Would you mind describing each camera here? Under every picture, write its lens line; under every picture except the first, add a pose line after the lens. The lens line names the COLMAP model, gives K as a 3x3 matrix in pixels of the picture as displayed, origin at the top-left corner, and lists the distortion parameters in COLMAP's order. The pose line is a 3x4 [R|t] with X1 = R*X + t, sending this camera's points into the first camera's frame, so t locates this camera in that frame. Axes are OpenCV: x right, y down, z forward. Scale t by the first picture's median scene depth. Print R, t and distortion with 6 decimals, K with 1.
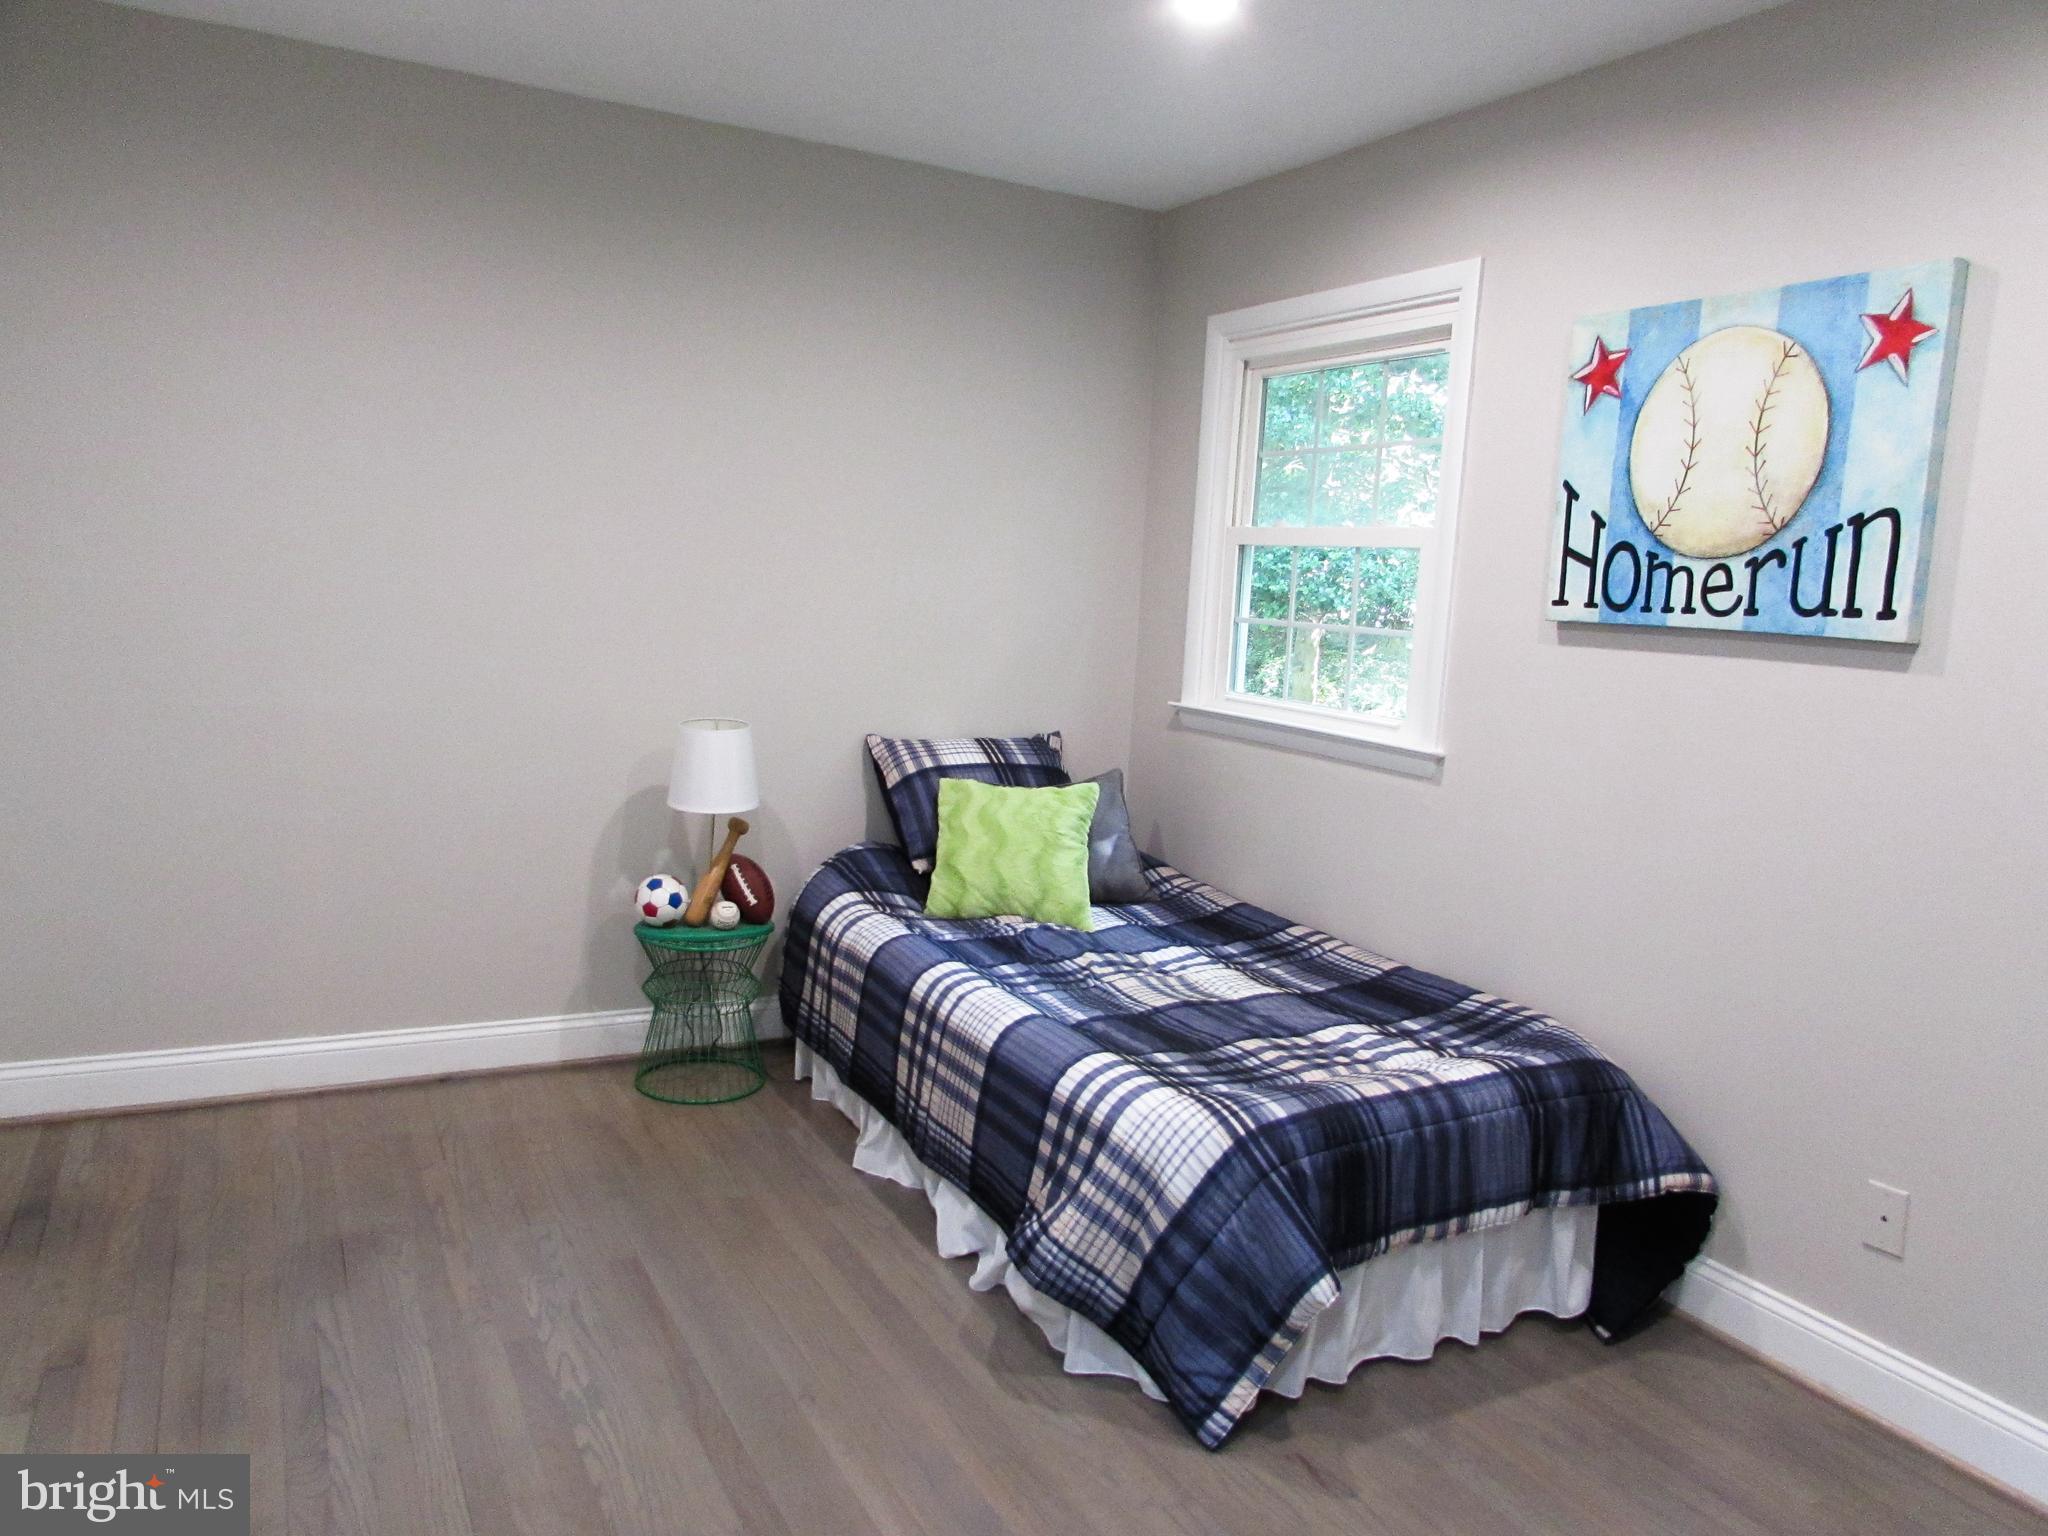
lens RADIAL K [[1442.0, 0, 1021.9], [0, 1442.0, 780.6], [0, 0, 1]] dist [-0.046907, 0.023727]
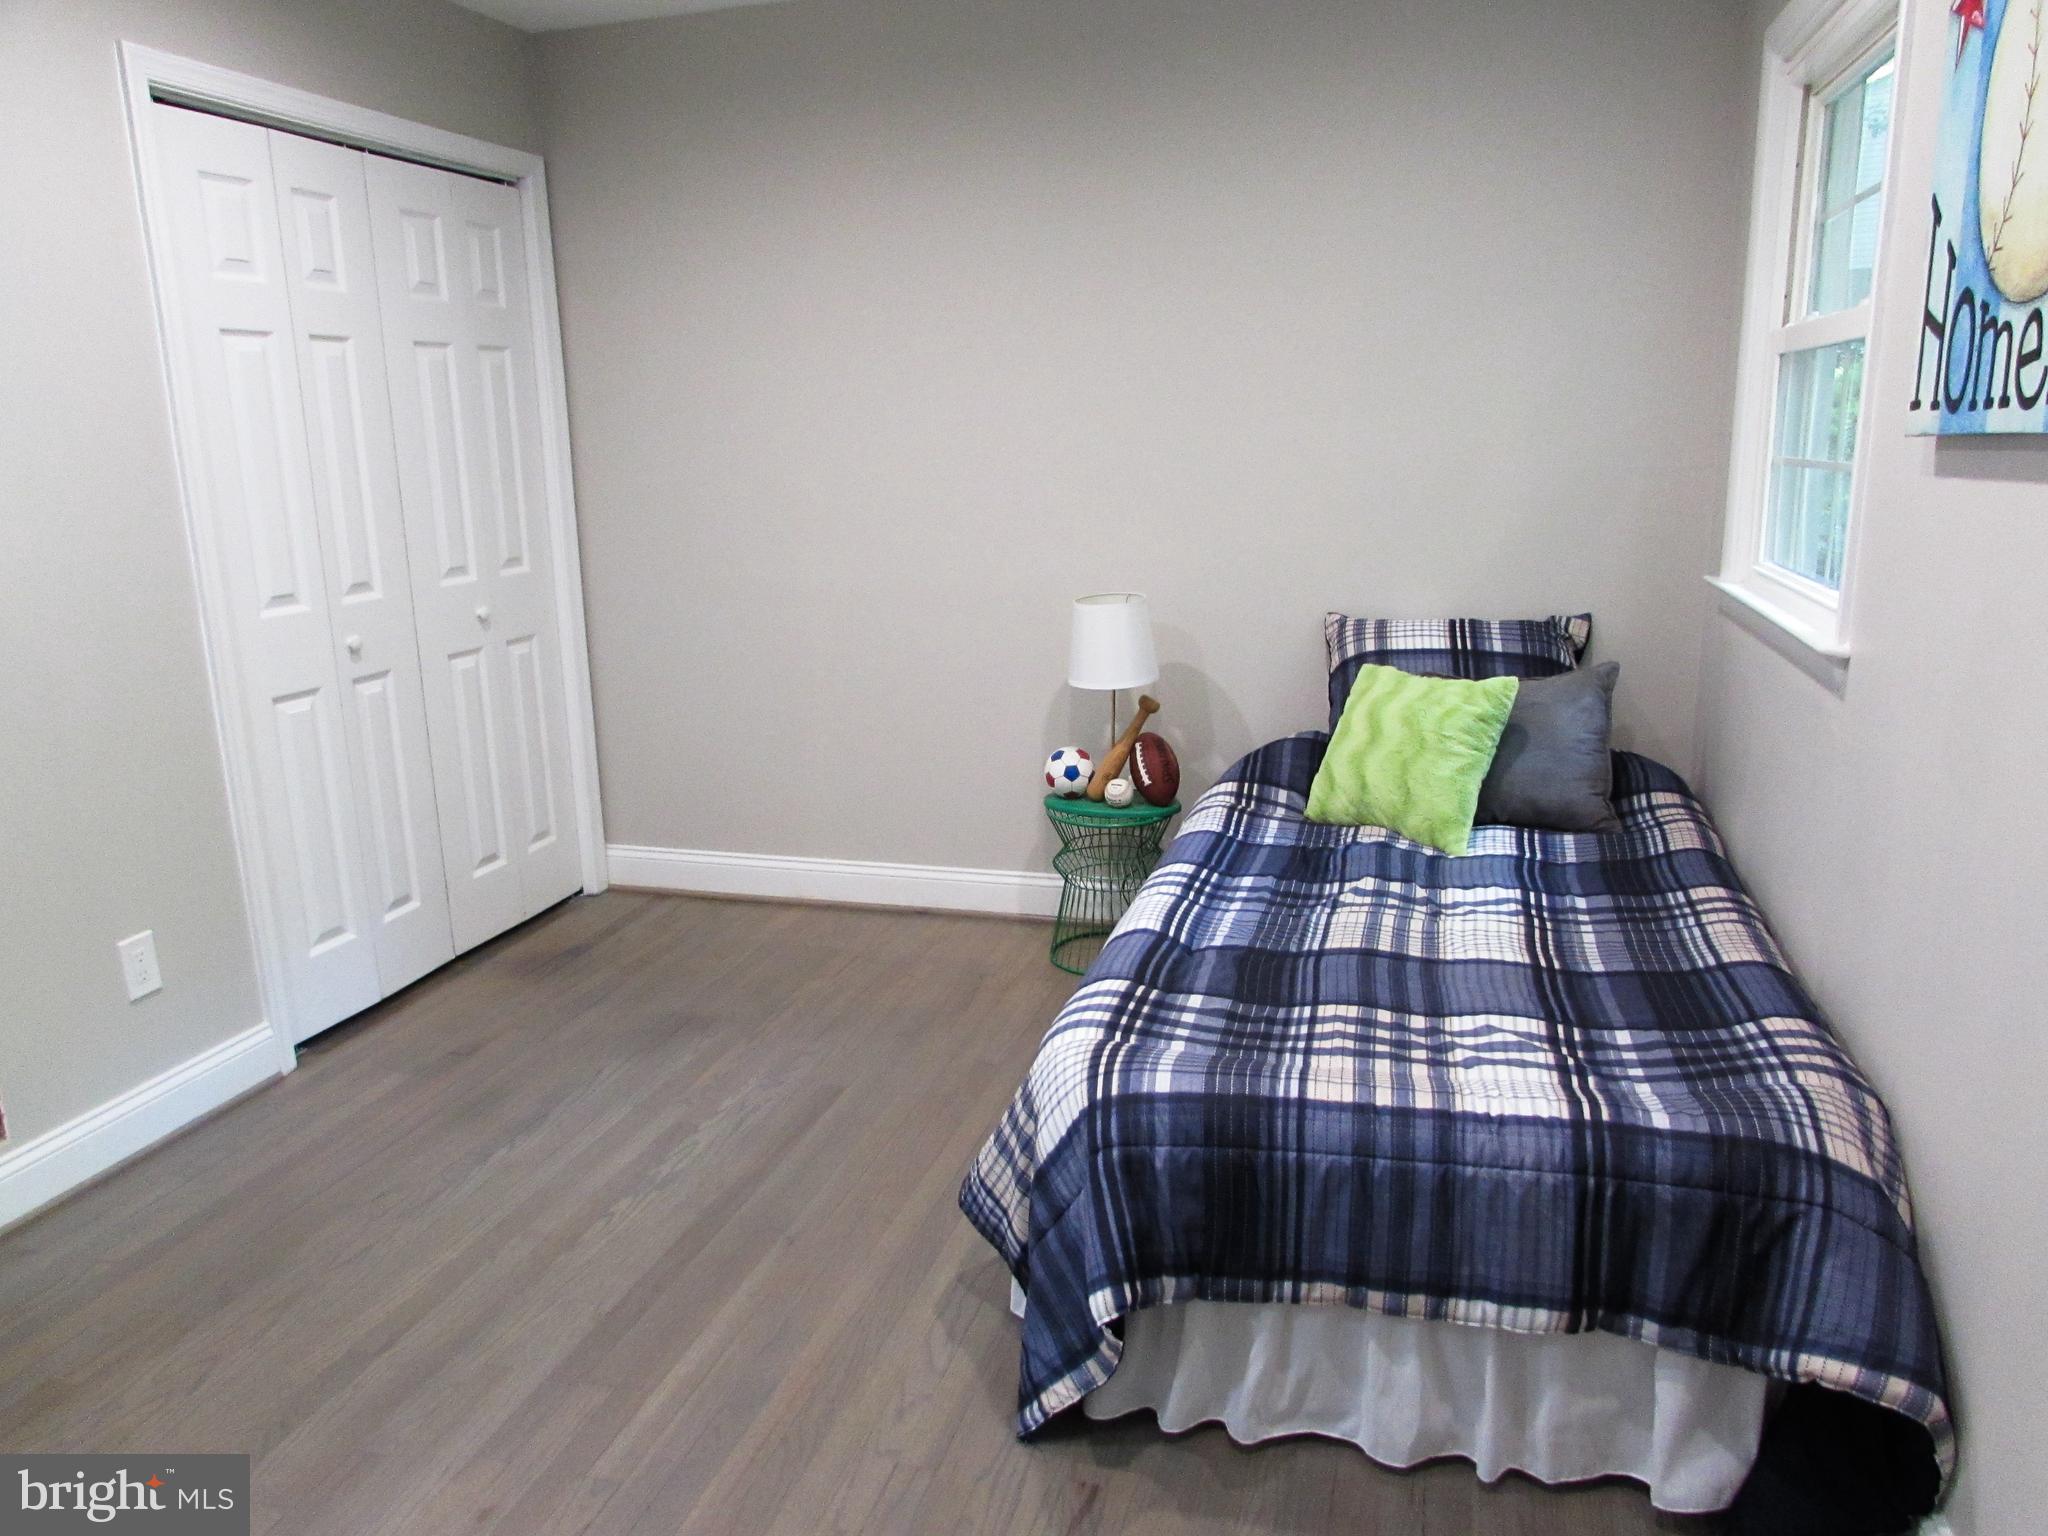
lens RADIAL K [[1442.0, 0, 1021.9], [0, 1442.0, 780.6], [0, 0, 1]] dist [-0.046907, 0.023727]
pose [[0.713526, 0.094156, -0.694274, 0.562417], [-0.035825, 0.994536, 0.098057, -0.012663], [0.699713, -0.045094, 0.713000, 0.319416]]
